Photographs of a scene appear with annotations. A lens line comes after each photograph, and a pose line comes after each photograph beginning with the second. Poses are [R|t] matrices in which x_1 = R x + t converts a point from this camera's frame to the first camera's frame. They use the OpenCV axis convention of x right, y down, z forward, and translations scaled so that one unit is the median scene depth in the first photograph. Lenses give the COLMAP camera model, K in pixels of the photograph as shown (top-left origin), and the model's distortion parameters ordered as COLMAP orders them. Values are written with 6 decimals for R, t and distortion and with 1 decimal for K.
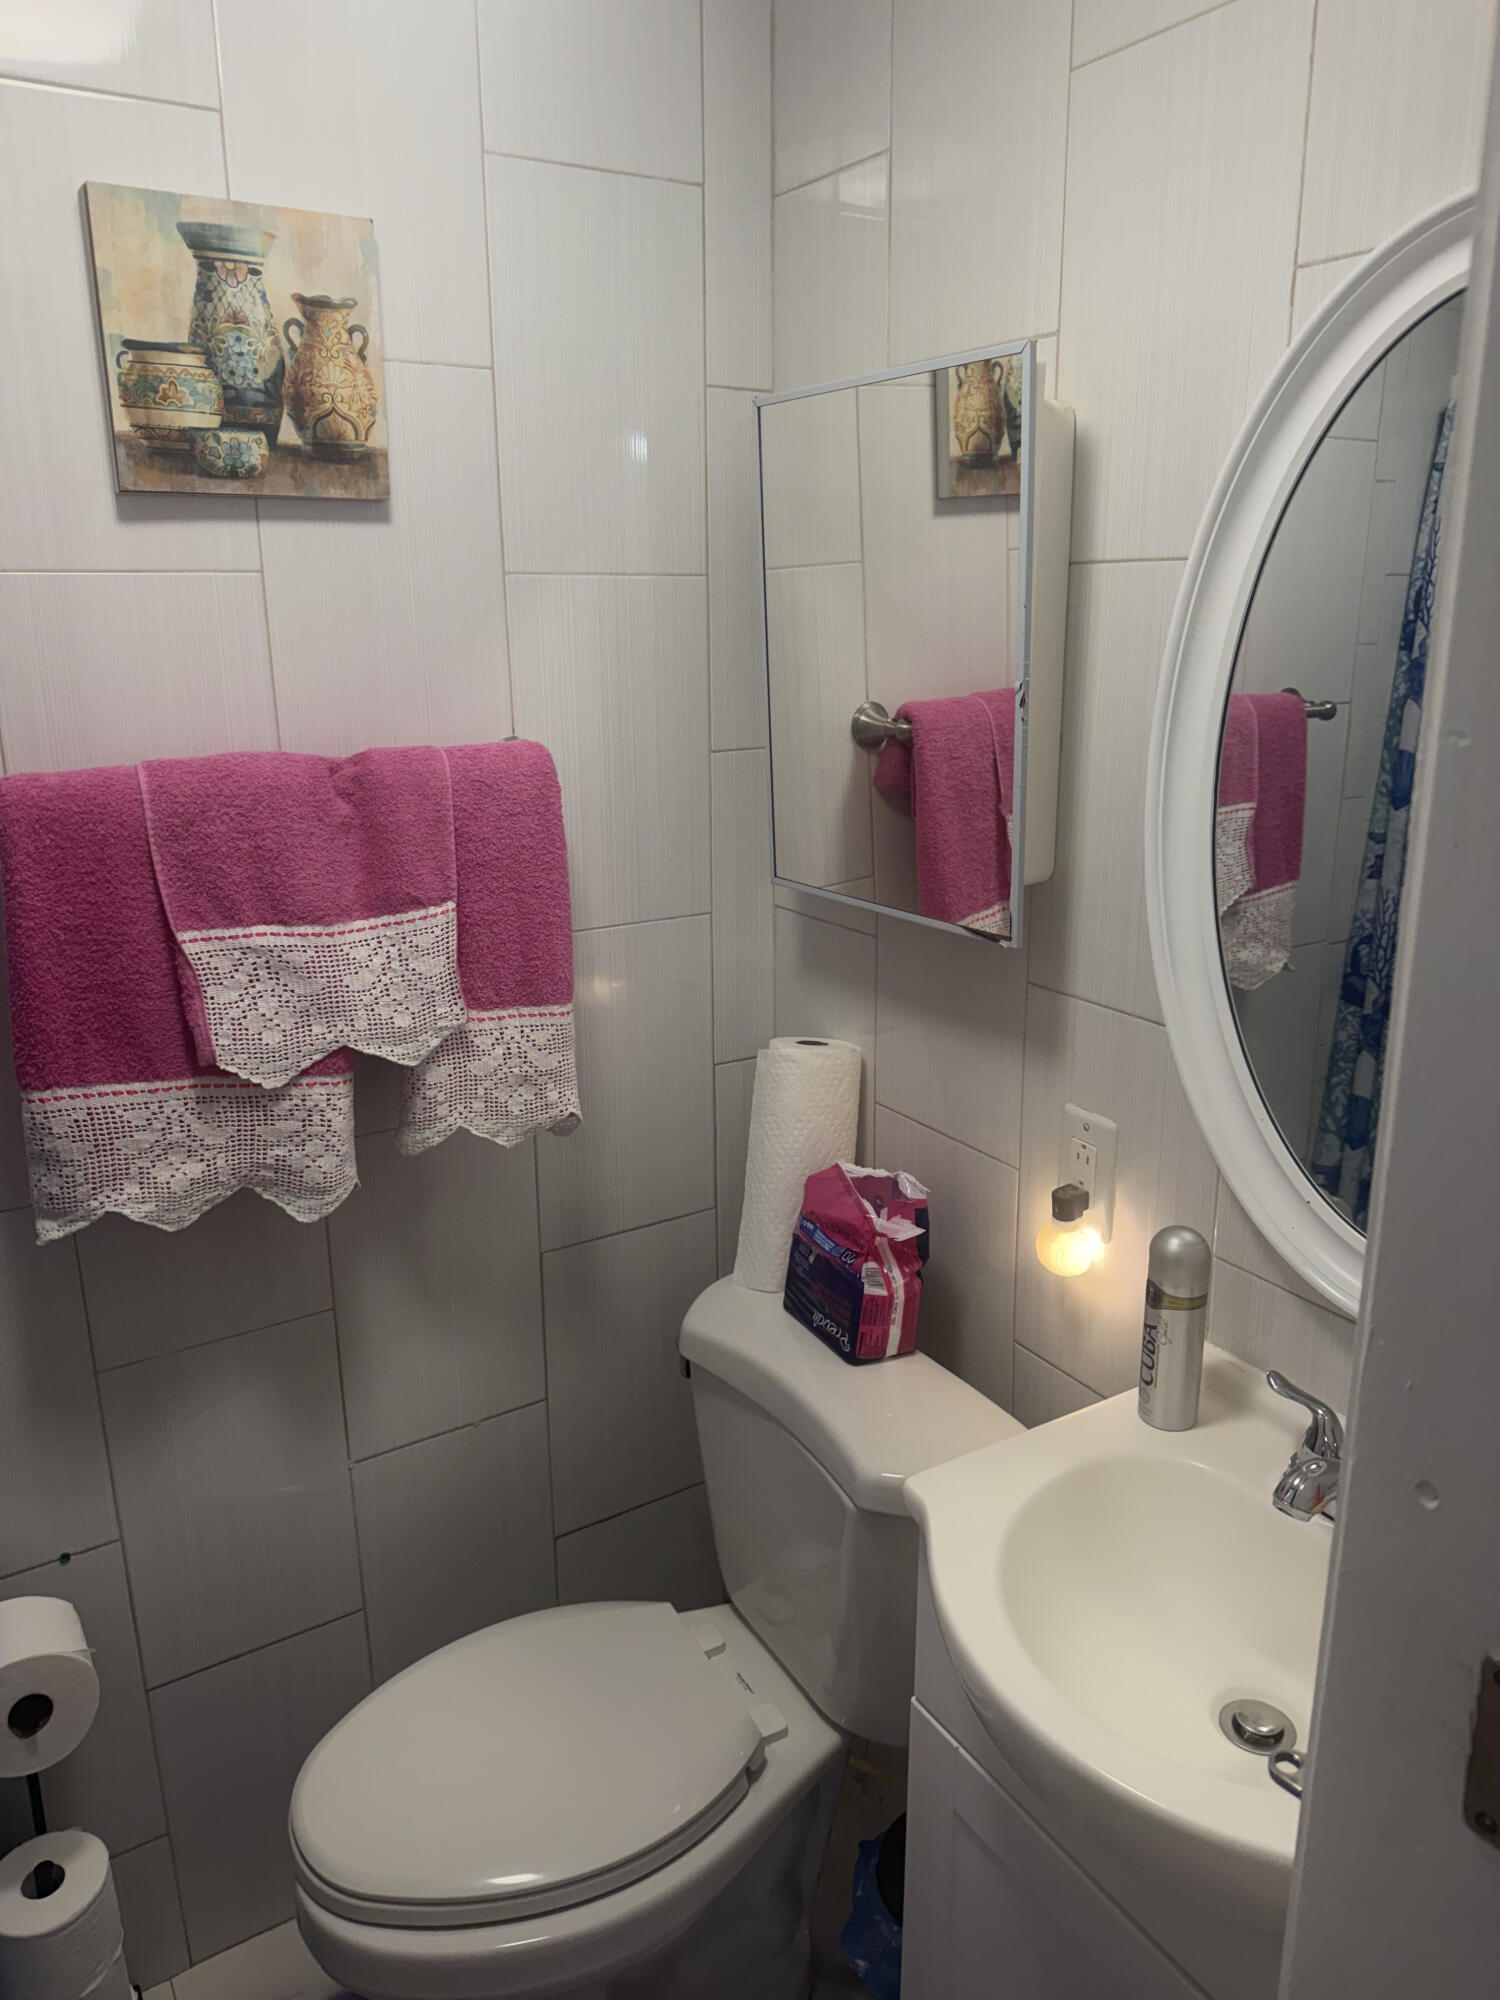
lens RADIAL K [[1416.7, 0, 748.7], [0, 1416.7, 991.8], [0, 0, 1]] dist [0.061145, -0.077500]
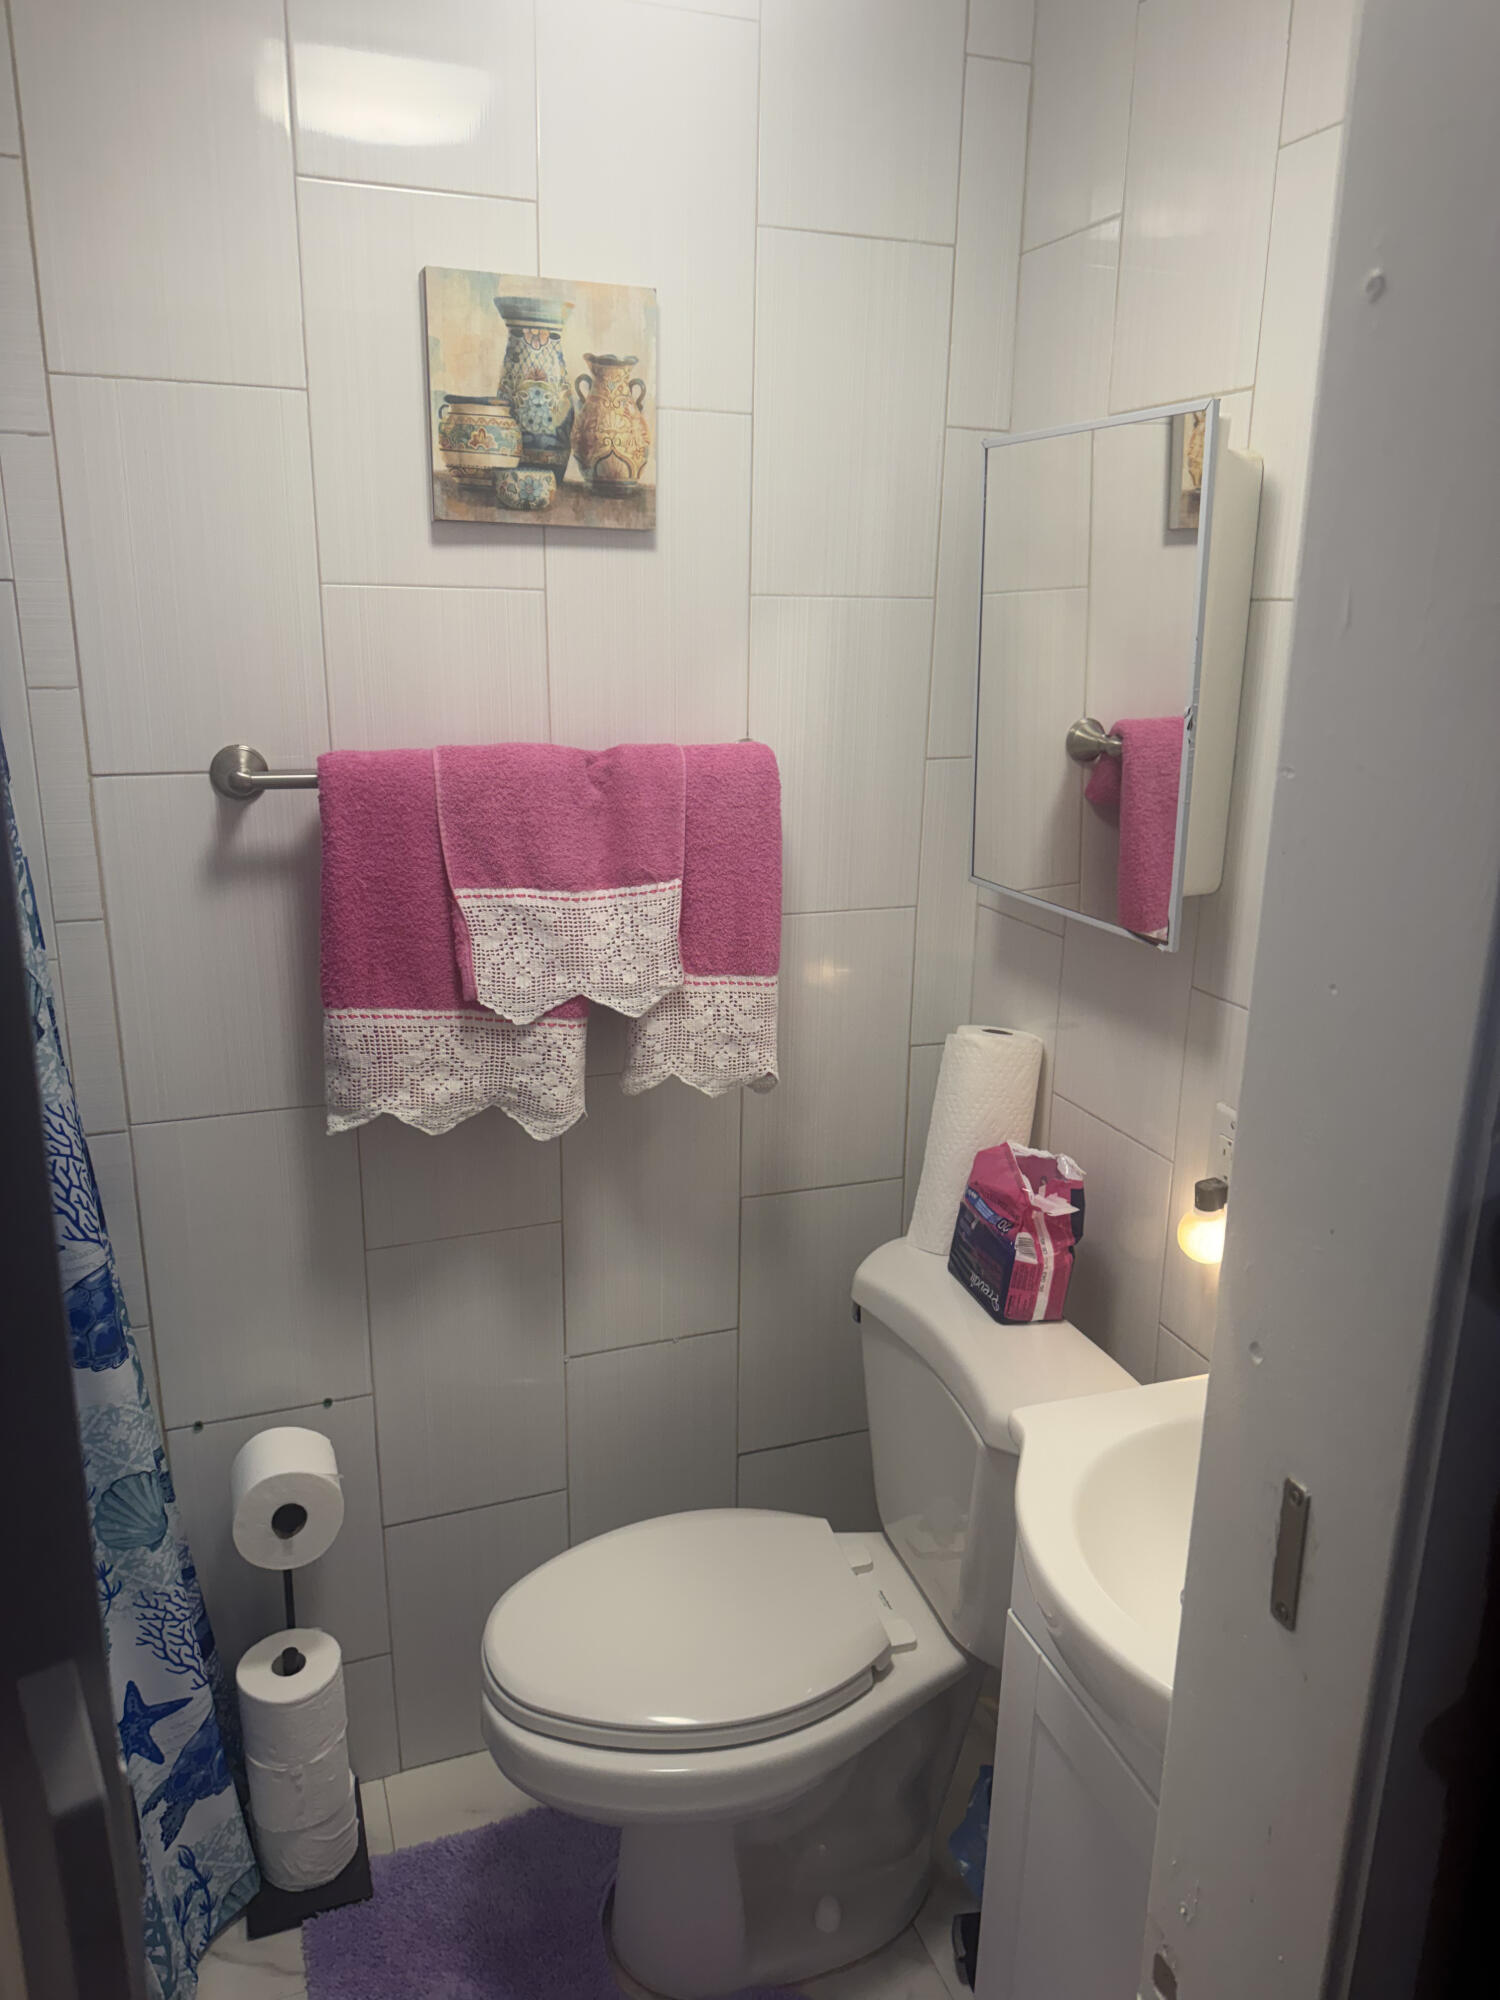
lens RADIAL K [[1416.7, 0, 756.6], [0, 1416.7, 1003.8], [0, 0, 1]] dist [0.061145, -0.077500]
pose [[0.978053, 0.081047, -0.191946, 0.082197], [-0.079998, 0.996707, 0.013221, 0.017647], [0.192386, 0.002424, 0.981316, -0.116772]]
